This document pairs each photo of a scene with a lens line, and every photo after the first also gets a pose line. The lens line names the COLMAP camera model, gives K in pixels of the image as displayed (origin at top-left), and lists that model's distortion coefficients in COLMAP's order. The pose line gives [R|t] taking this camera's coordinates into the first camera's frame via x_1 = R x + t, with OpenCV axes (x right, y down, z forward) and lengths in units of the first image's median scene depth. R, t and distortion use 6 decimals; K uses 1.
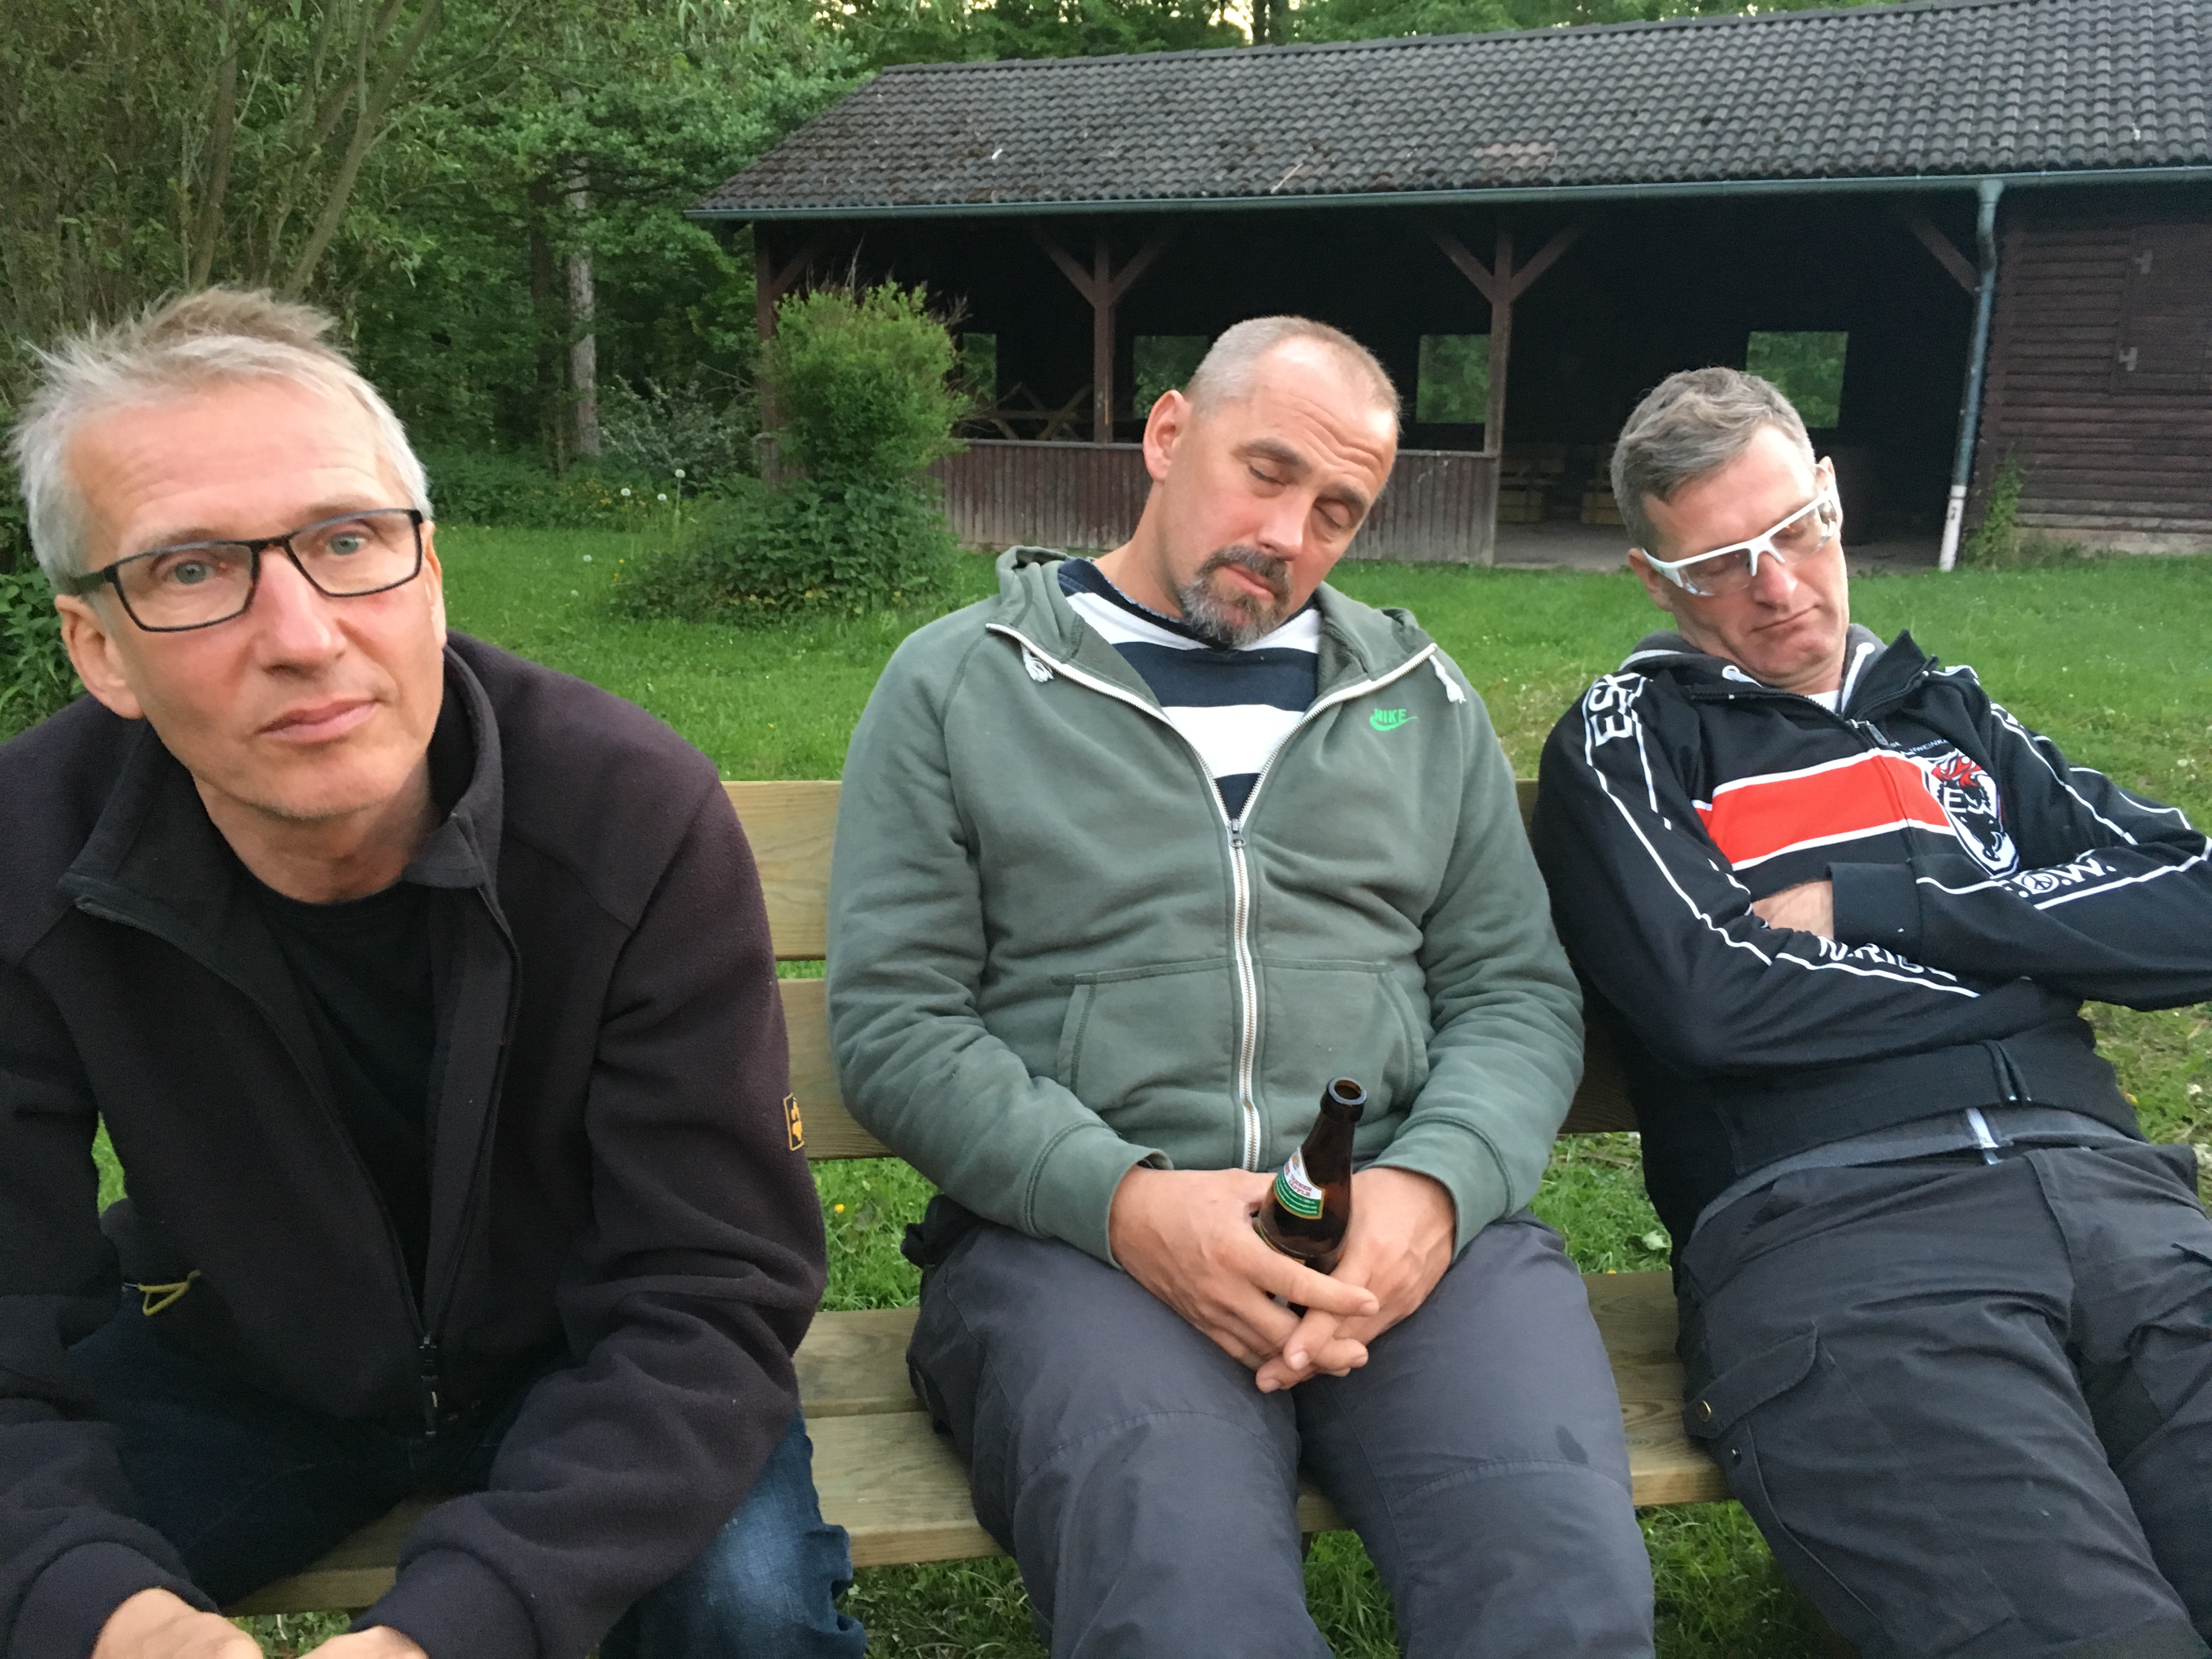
lens RADIAL K [[1872.6, 0, 1094.0], [0, 1872.6, 839.4], [0, 0, 1]] dist [0.073156, -0.105067]
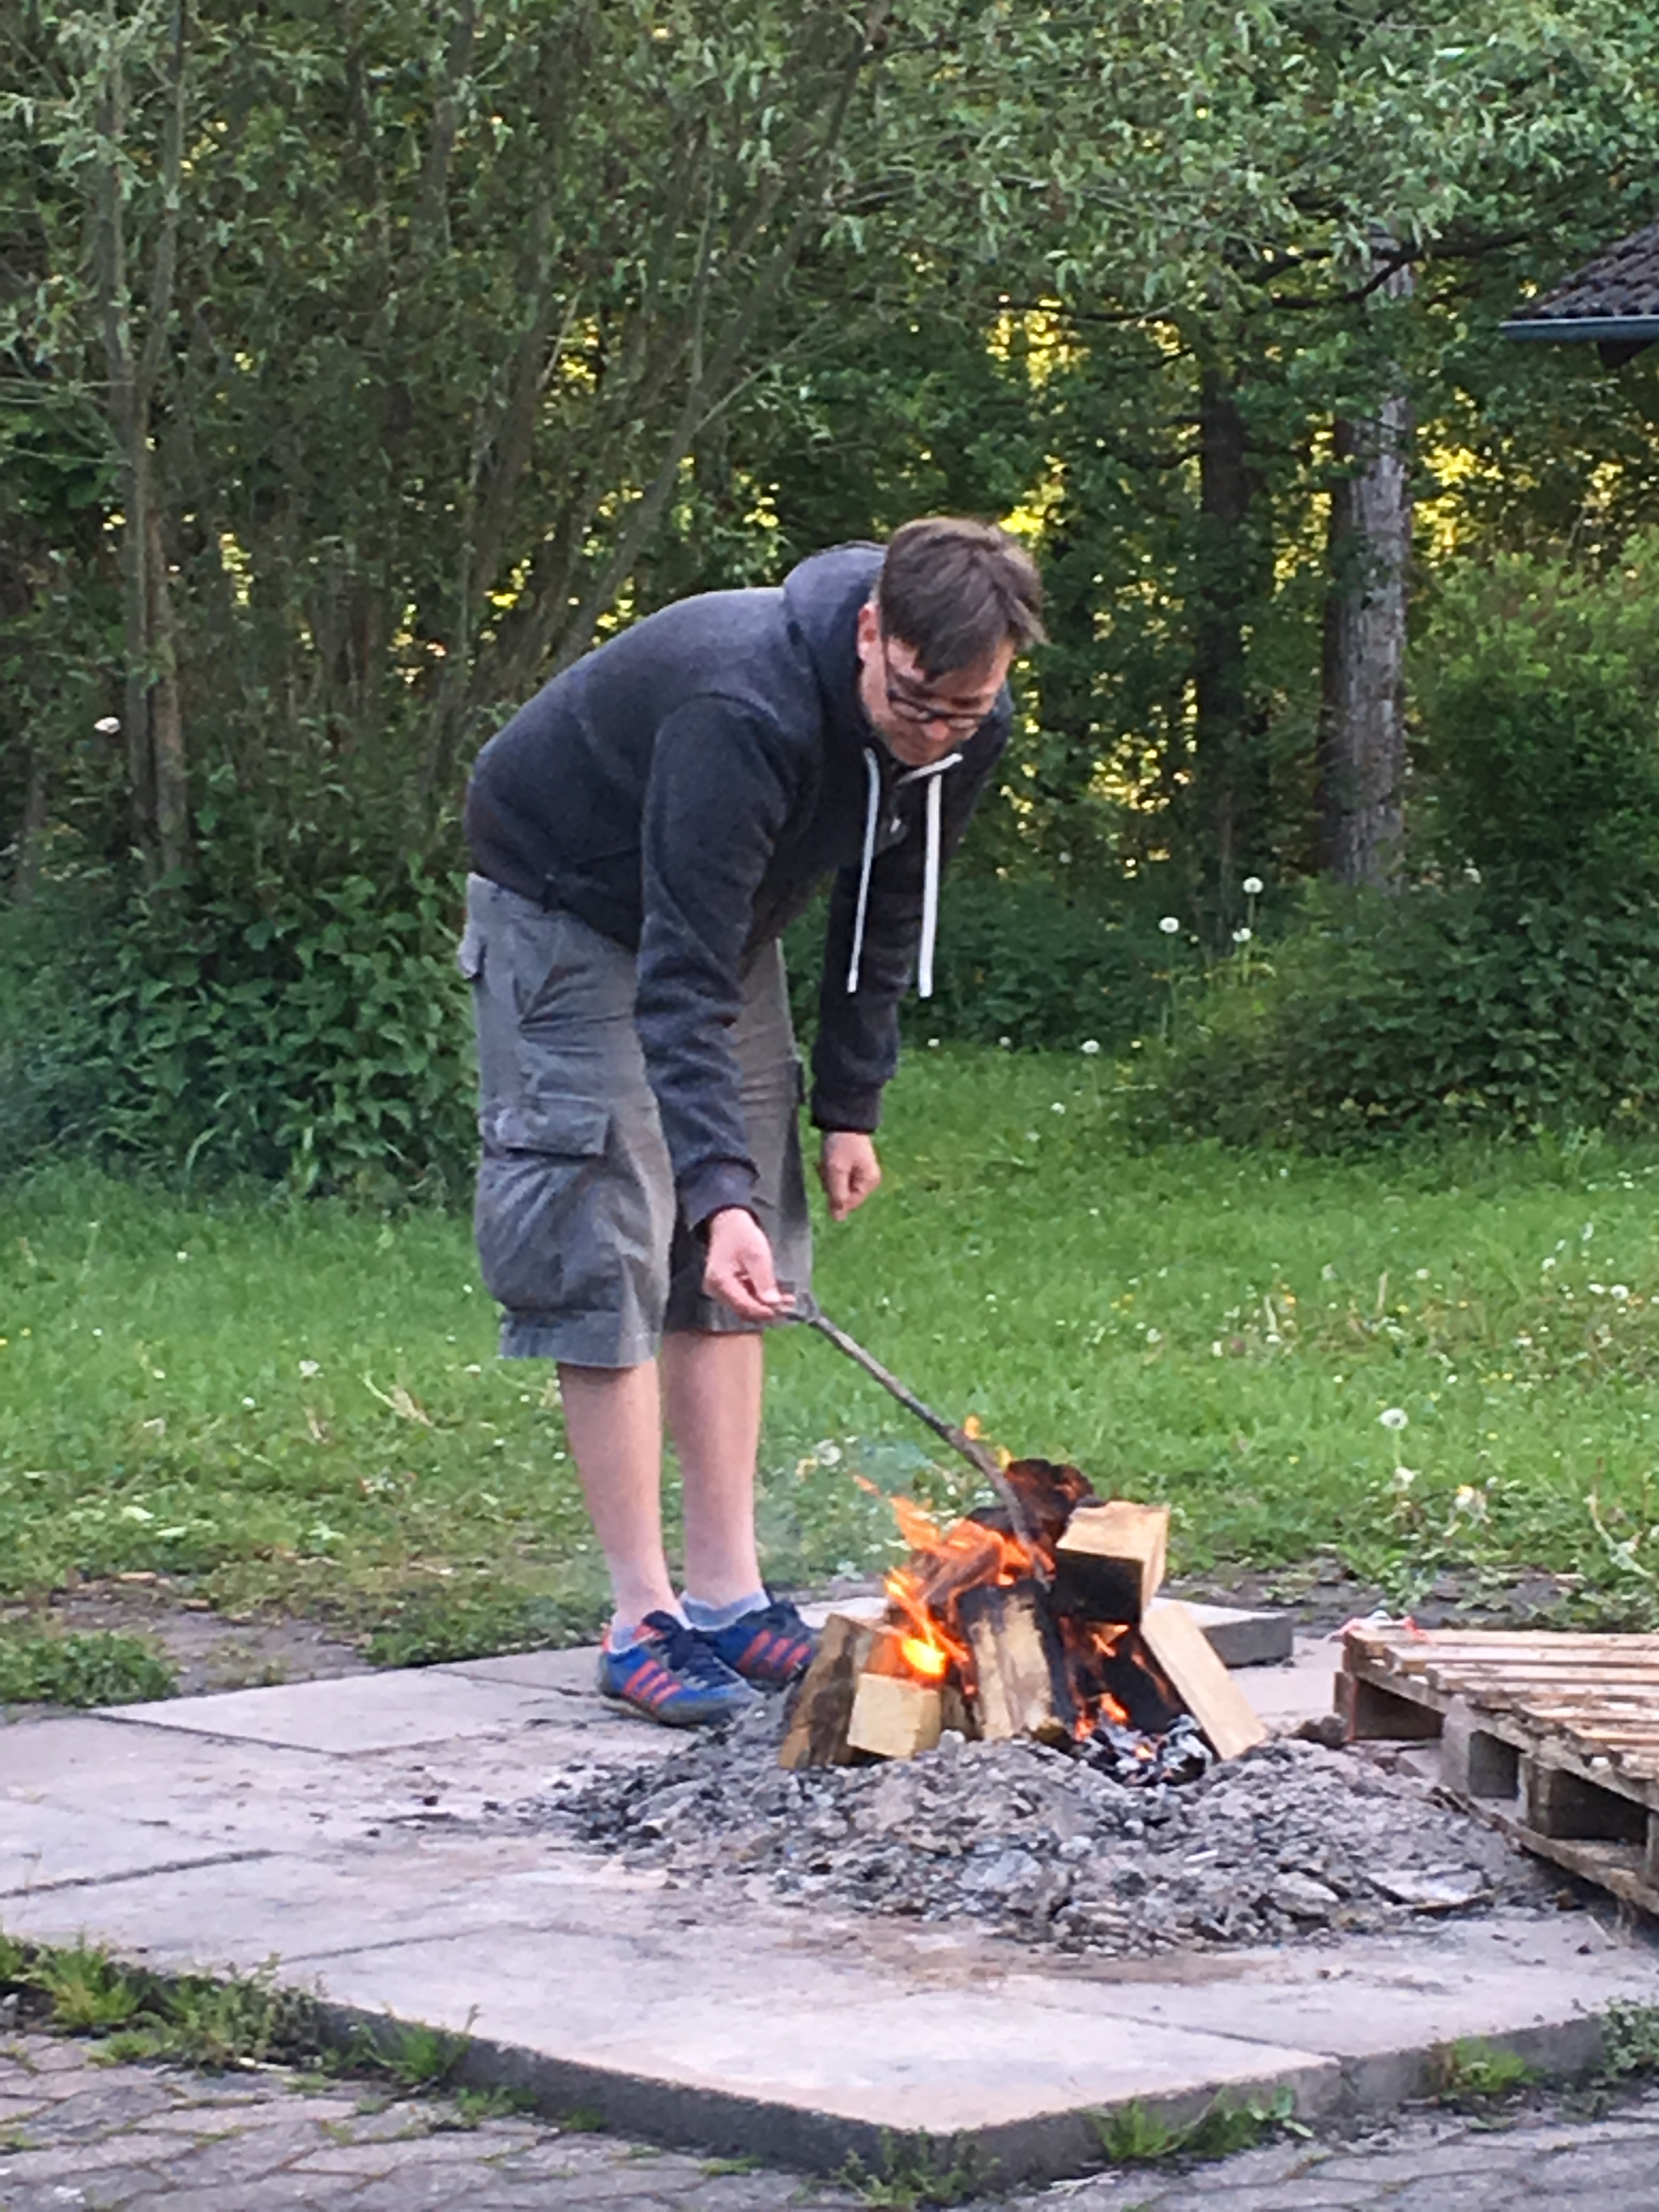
lens RADIAL K [[7244.4, 0, 827.3], [0, 7244.4, 1094.2], [0, 0, 1]] dist [-0.015480, 0.000000]
pose [[0.931256, 0.004995, -0.364332, 0.318158], [-0.071321, 0.983063, -0.168823, 0.167700], [0.357317, 0.183202, 0.915839, -0.697428]]
